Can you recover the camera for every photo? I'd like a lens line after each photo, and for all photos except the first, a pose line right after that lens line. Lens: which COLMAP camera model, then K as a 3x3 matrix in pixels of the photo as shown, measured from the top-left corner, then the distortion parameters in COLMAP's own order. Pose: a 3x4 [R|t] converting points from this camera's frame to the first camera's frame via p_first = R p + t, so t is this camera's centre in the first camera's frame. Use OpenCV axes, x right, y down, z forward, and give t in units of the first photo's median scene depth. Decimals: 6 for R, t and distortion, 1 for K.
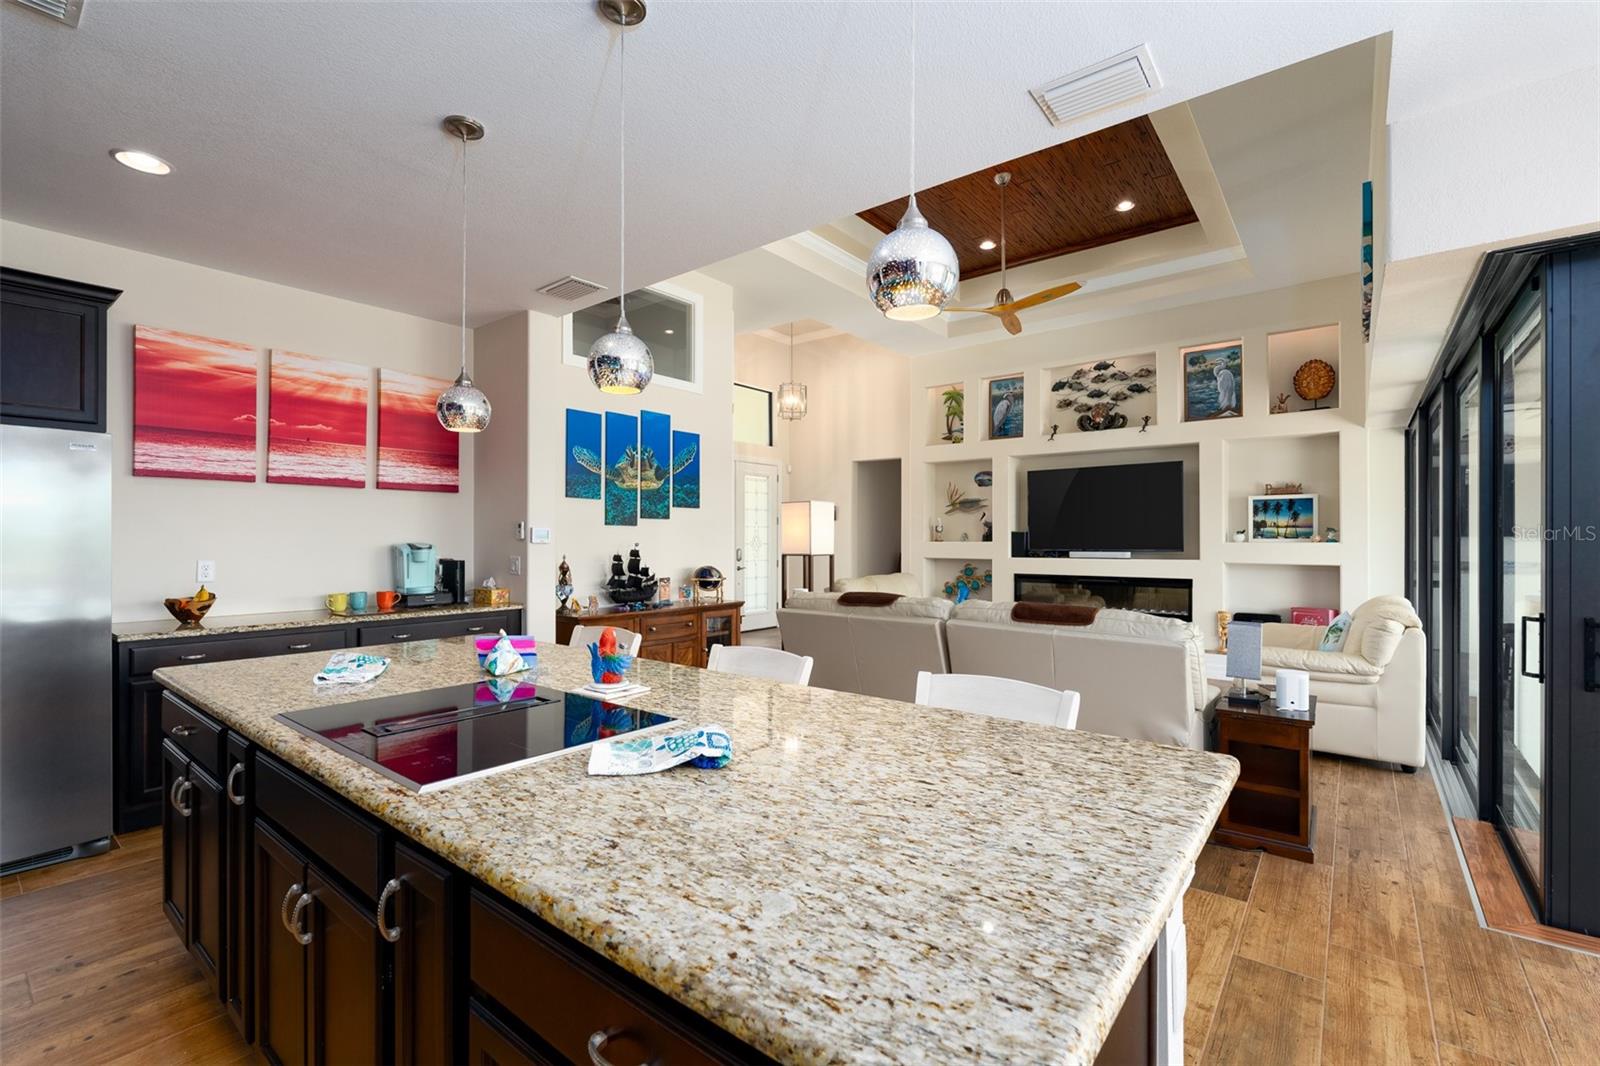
lens RADIAL K [[705.2, 0, 794.2], [0, 705.2, 544.4], [0, 0, 1]] dist [-0.003084, 0.000649]
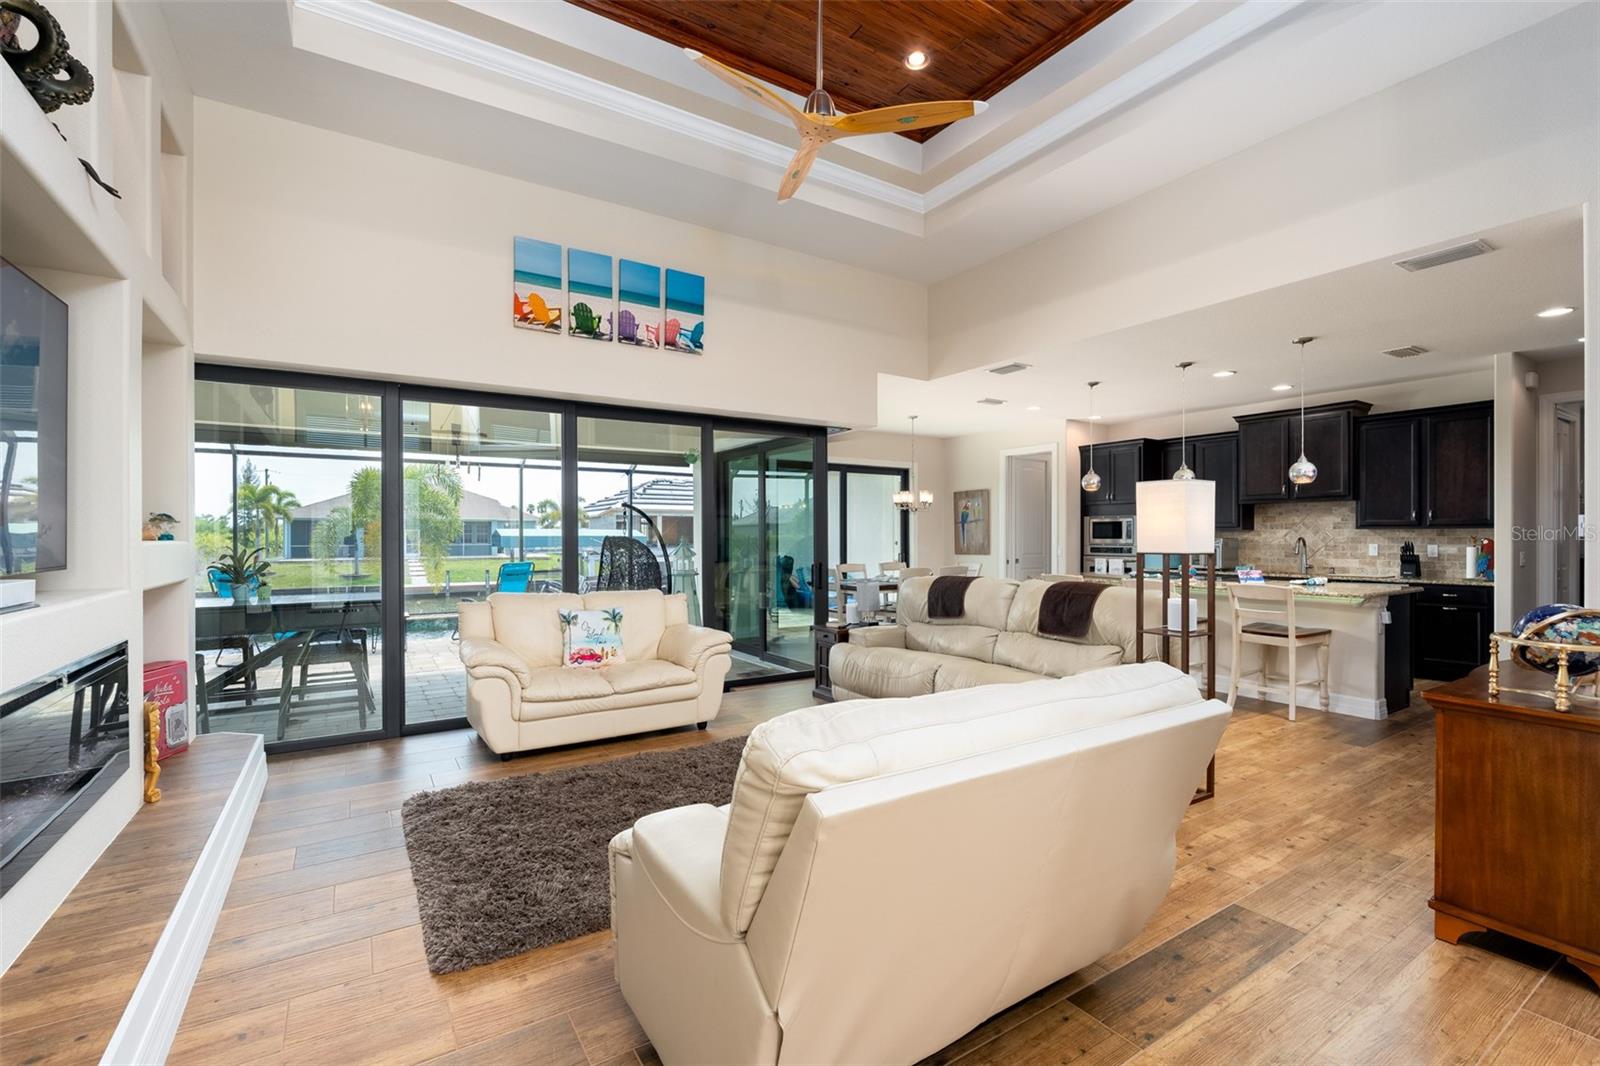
lens RADIAL K [[705.2, 0, 800.6], [0, 705.2, 535.4], [0, 0, 1]] dist [-0.003084, 0.000649]
pose [[-0.946826, 0.002206, 0.321739, 0.121835], [0.004786, 0.999962, 0.007228, -0.009007], [-0.321711, 0.008384, -0.946801, 1.460066]]
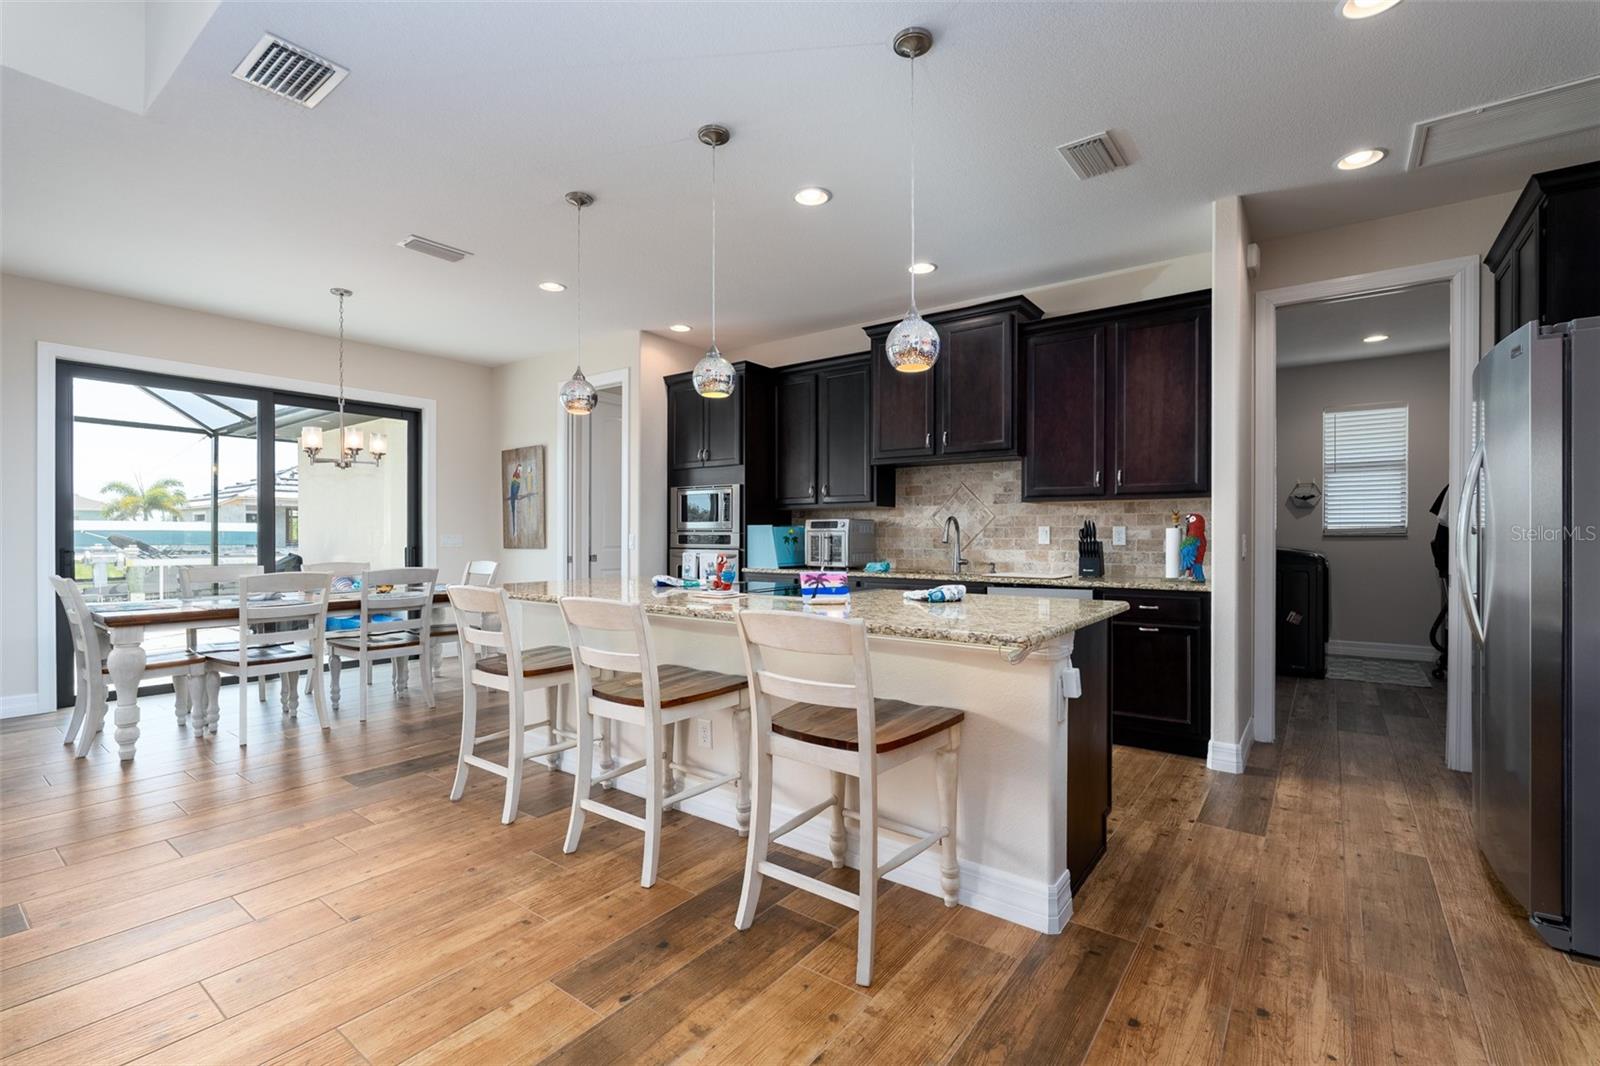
lens RADIAL K [[705.2, 0, 802.7], [0, 705.2, 537.0], [0, 0, 1]] dist [-0.003084, 0.000649]
pose [[-0.999592, -0.000130, -0.028567, -0.120476], [-0.000467, 0.999930, 0.011805, 0.020965], [0.028563, 0.011813, -0.999522, 0.801072]]
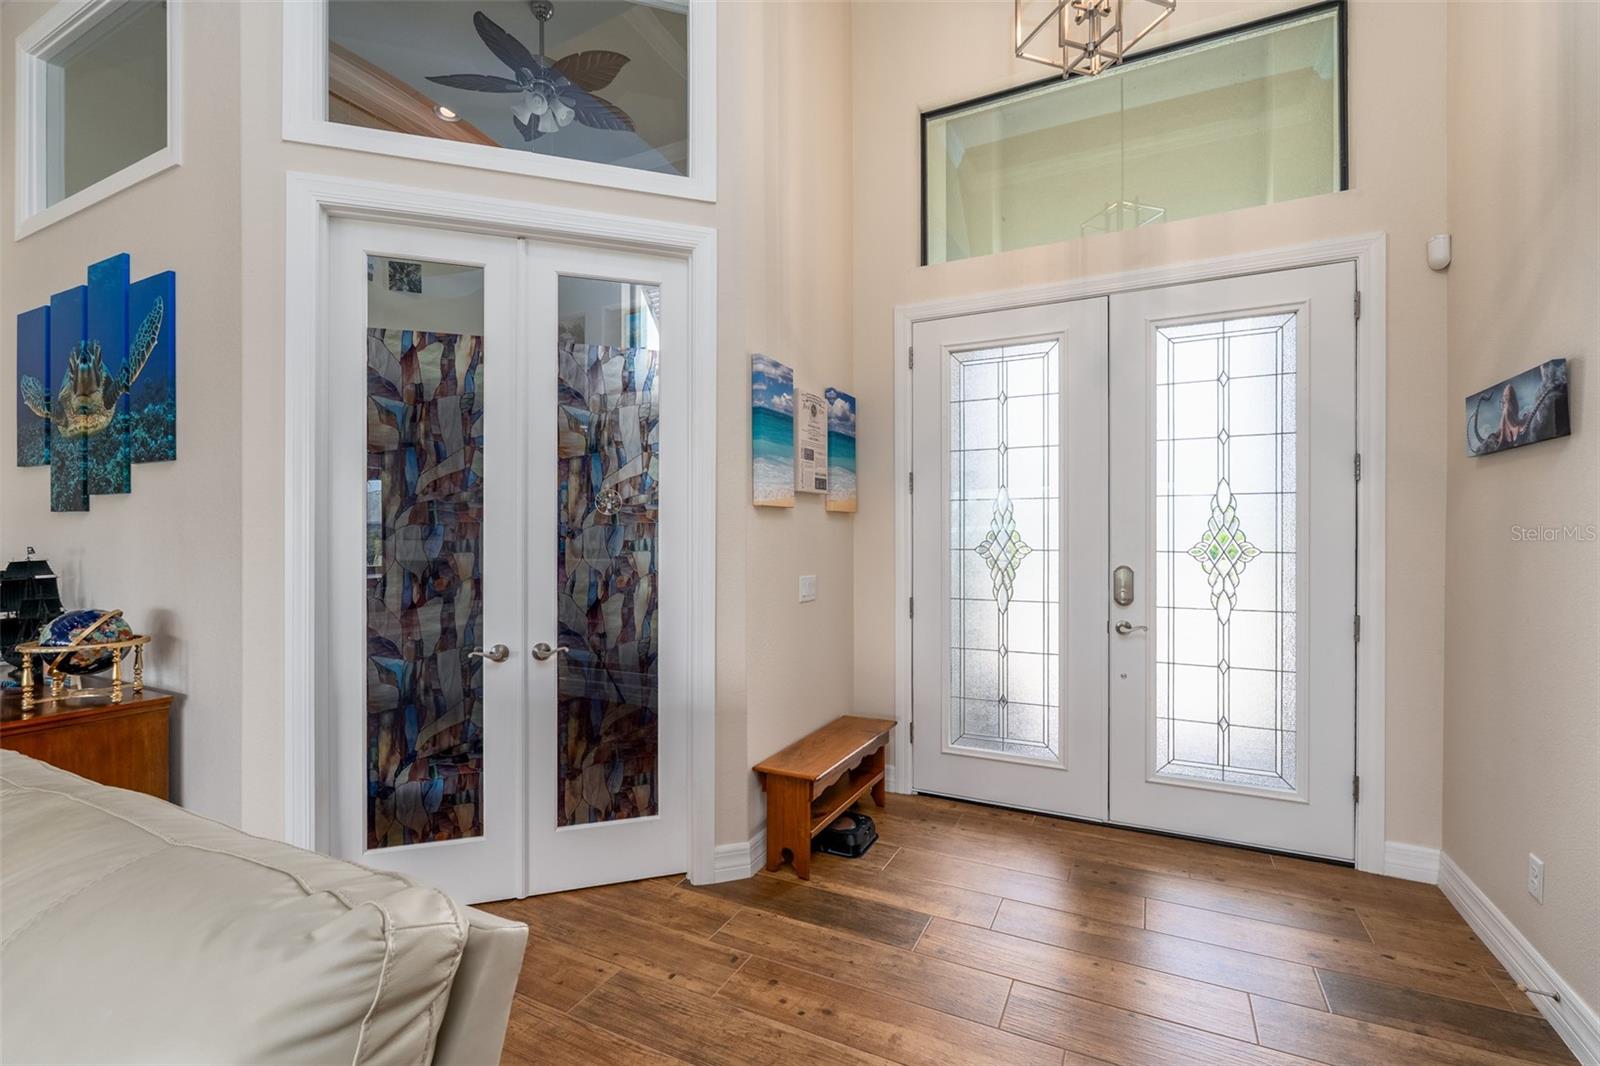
lens RADIAL K [[705.2, 0, 796.4], [0, 705.2, 533.2], [0, 0, 1]] dist [-0.003084, 0.000649]
pose [[0.210408, -0.000143, -0.977614, 0.329231], [-0.005448, 0.999984, -0.001319, -0.012483], [0.977598, 0.005603, 0.210404, 1.296614]]
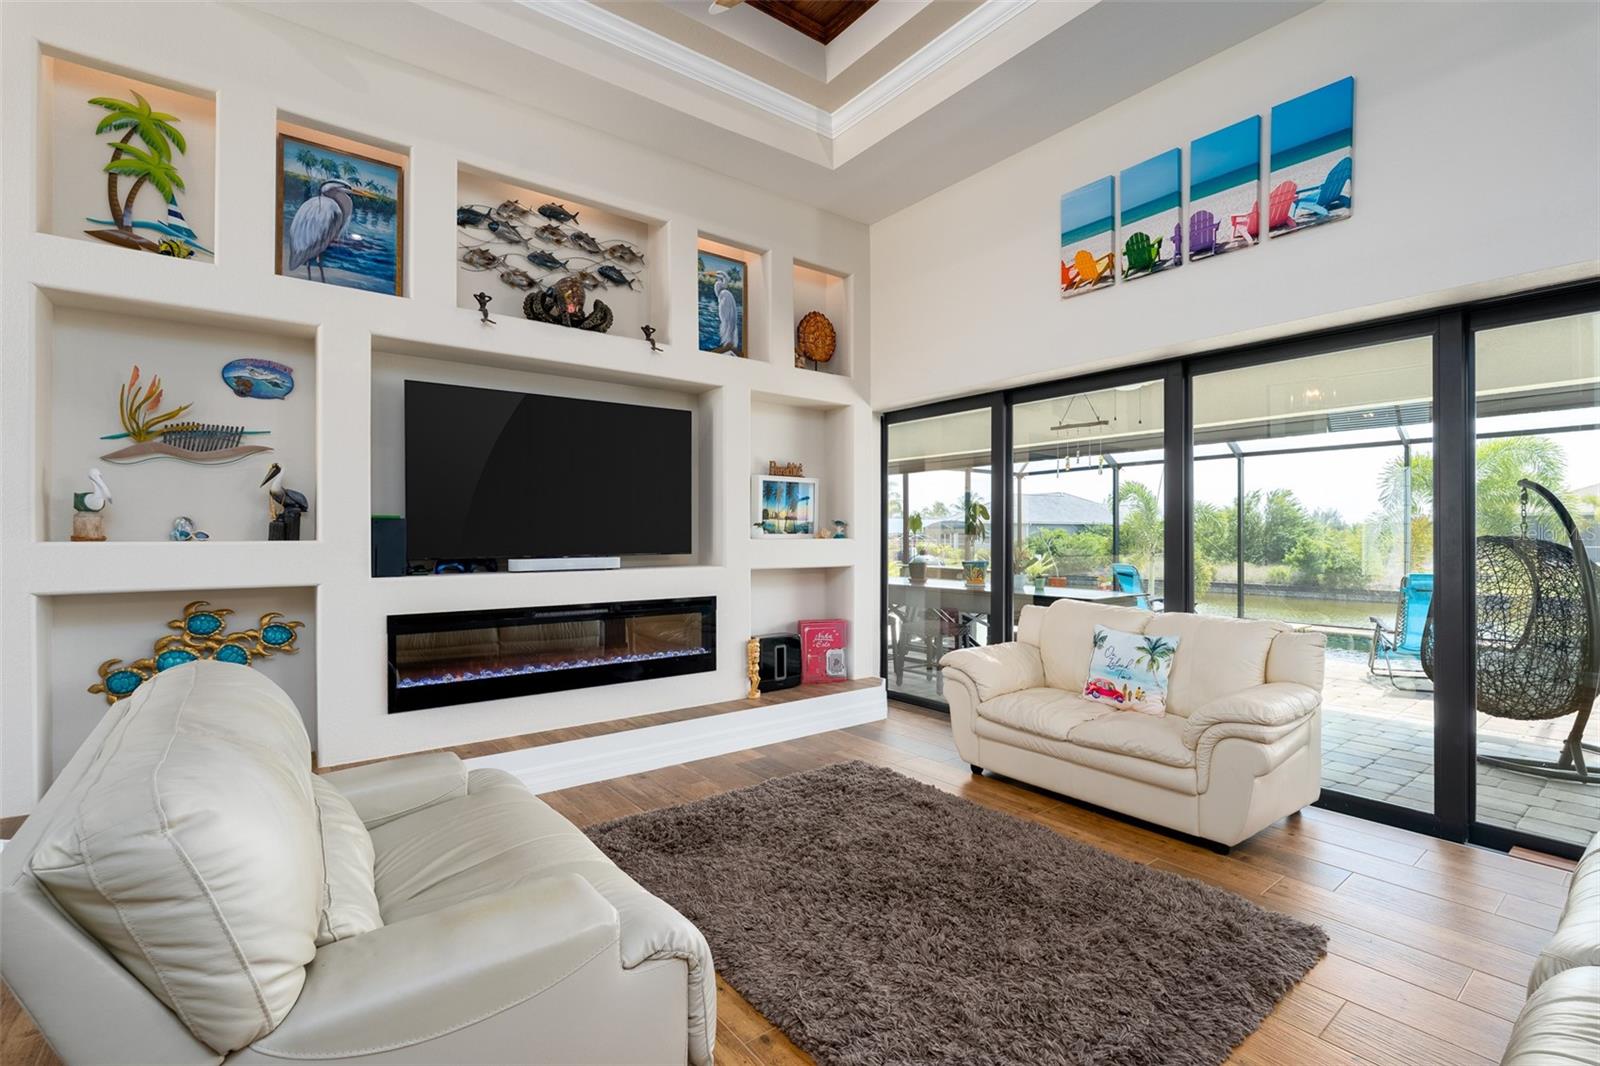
lens RADIAL K [[705.2, 0, 802.6], [0, 705.2, 535.6], [0, 0, 1]] dist [-0.003084, 0.000649]
pose [[0.231524, -0.000481, 0.972829, -0.055164], [0.007210, 0.999973, -0.001221, -0.005913], [-0.972803, 0.007296, 0.231521, 0.911838]]
